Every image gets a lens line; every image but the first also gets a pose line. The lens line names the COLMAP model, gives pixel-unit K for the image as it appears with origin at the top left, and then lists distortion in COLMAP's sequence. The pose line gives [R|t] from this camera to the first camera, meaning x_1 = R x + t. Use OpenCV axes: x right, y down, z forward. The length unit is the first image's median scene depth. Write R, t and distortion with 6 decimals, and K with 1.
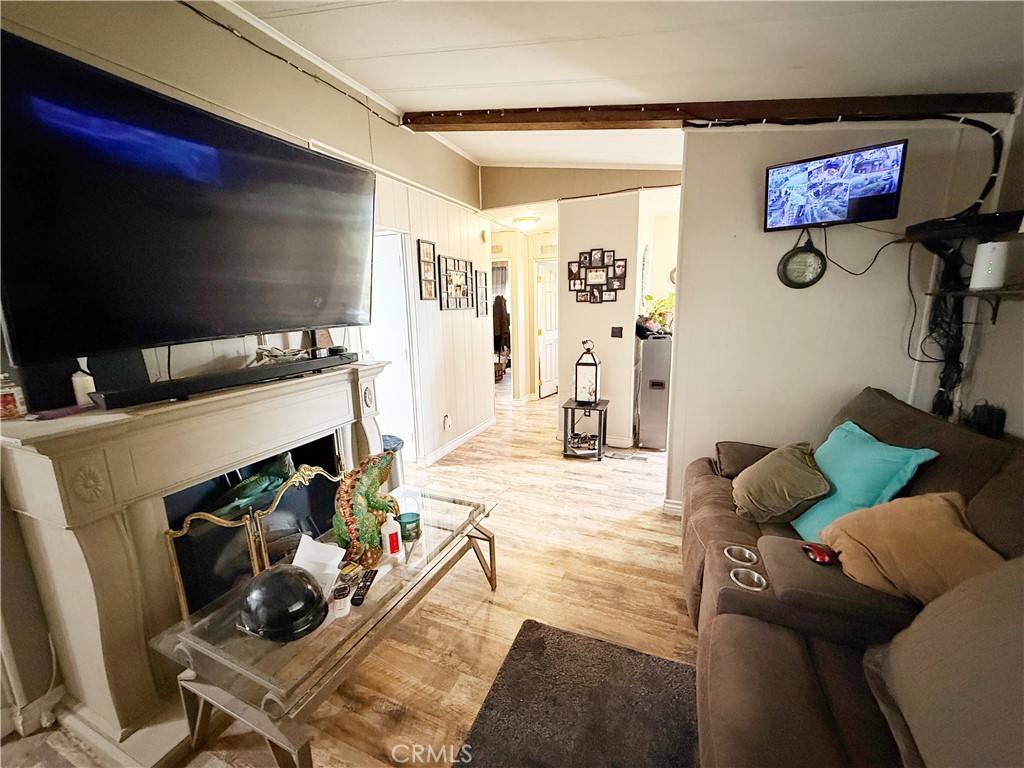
lens RADIAL K [[409.8, 0, 511.0], [0, 409.8, 383.4], [0, 0, 1]] dist [-0.000603, -0.000624]
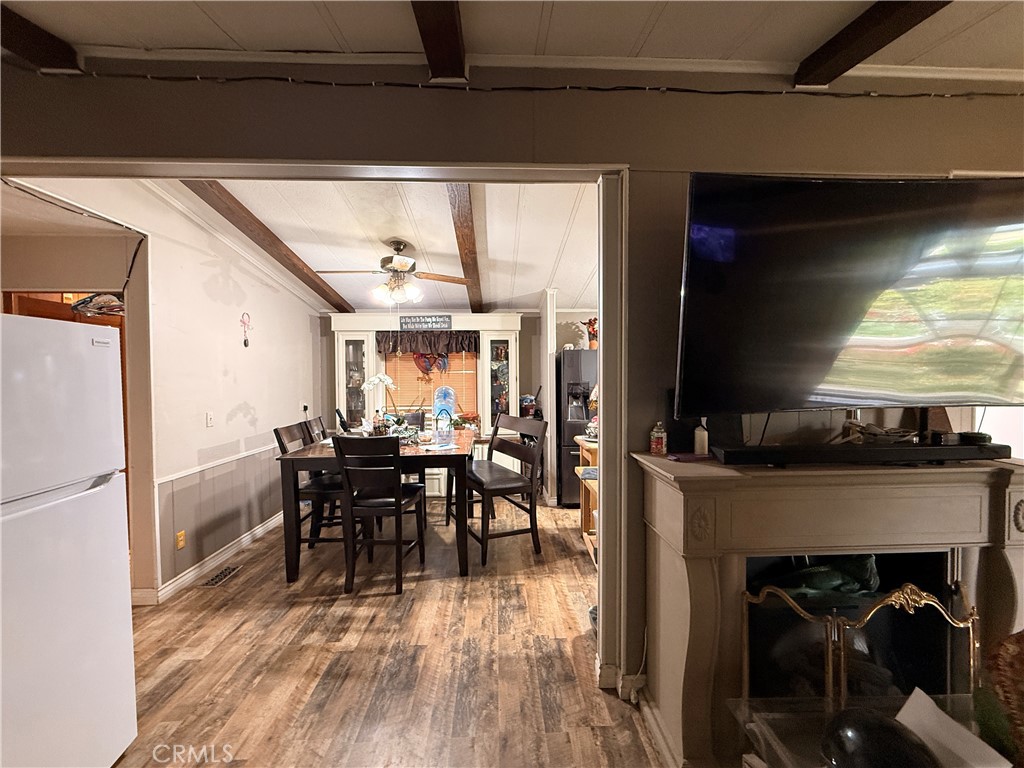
lens RADIAL K [[409.8, 0, 512.5], [0, 409.8, 383.3], [0, 0, 1]] dist [-0.000603, -0.000624]
pose [[0.433069, 0.035308, -0.900669, -0.153163], [-0.176567, 0.983196, -0.046355, -0.000364], [0.883898, 0.179103, 0.432026, -0.036006]]
